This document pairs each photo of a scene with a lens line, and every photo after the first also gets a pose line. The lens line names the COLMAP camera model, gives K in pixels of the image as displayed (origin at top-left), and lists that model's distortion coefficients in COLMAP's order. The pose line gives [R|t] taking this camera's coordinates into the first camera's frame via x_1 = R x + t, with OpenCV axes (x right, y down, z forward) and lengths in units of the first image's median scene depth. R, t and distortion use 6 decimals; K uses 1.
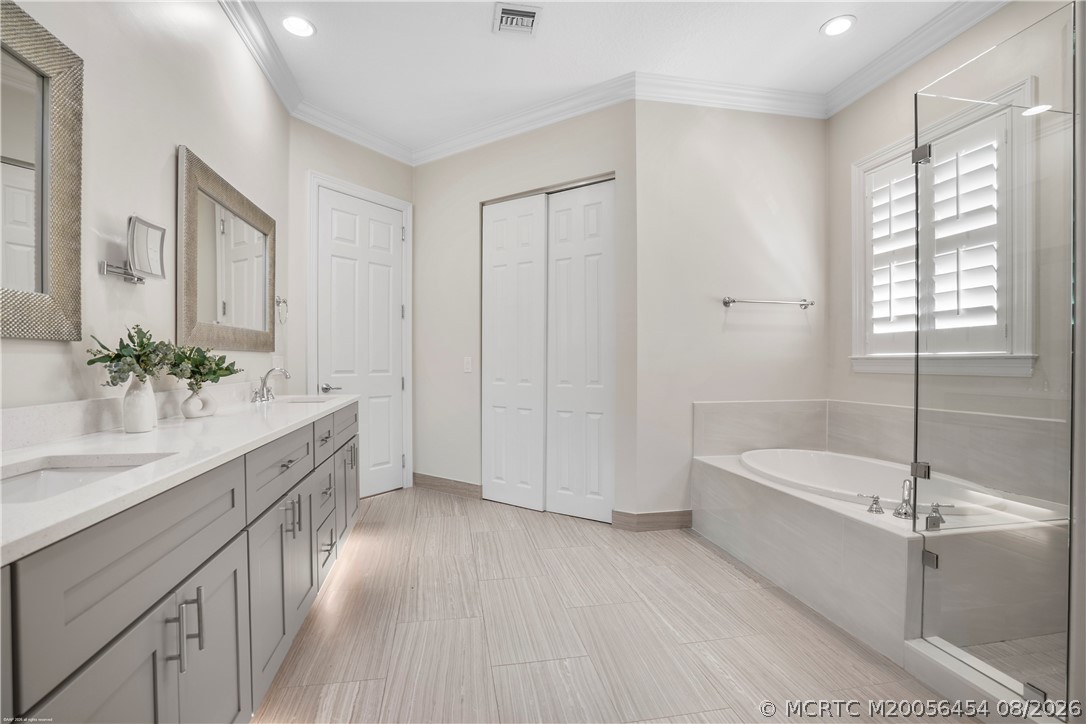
lens RADIAL K [[501.1, 0, 521.3], [0, 501.1, 360.9], [0, 0, 1]] dist [-0.047032, 0.014186]
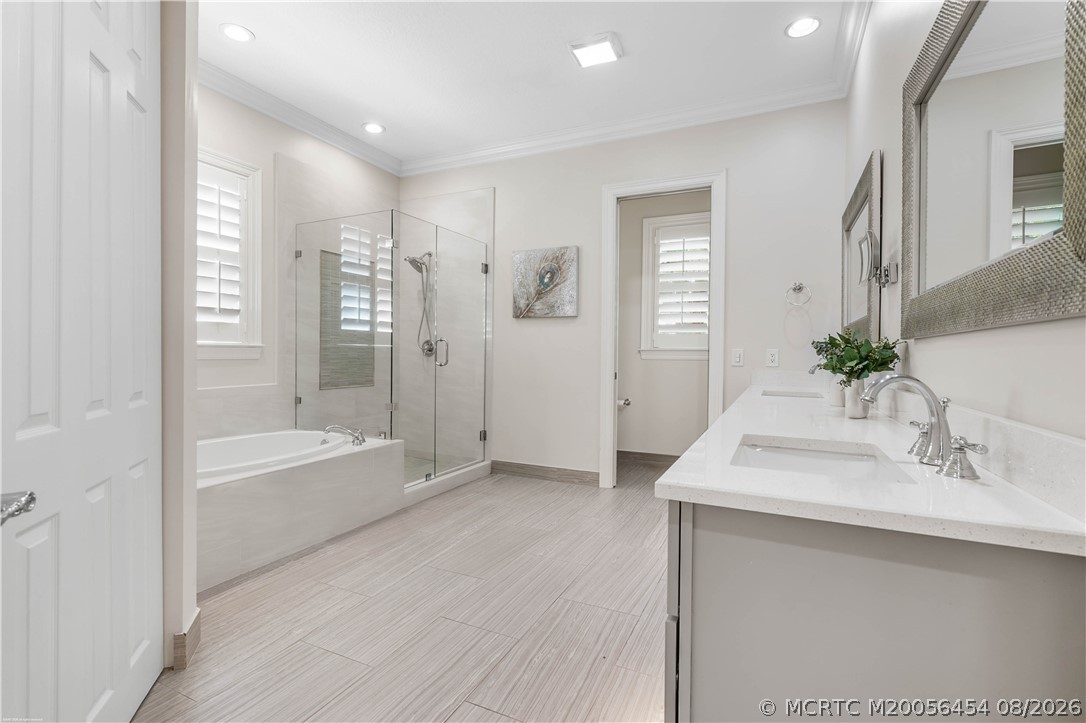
lens RADIAL K [[501.1, 0, 539.7], [0, 501.1, 363.3], [0, 0, 1]] dist [-0.047032, 0.014186]
pose [[-0.825608, -0.015542, 0.564030, -0.554600], [-0.005935, 0.999804, 0.018863, 0.012103], [-0.564213, 0.012225, -0.825539, 1.679245]]
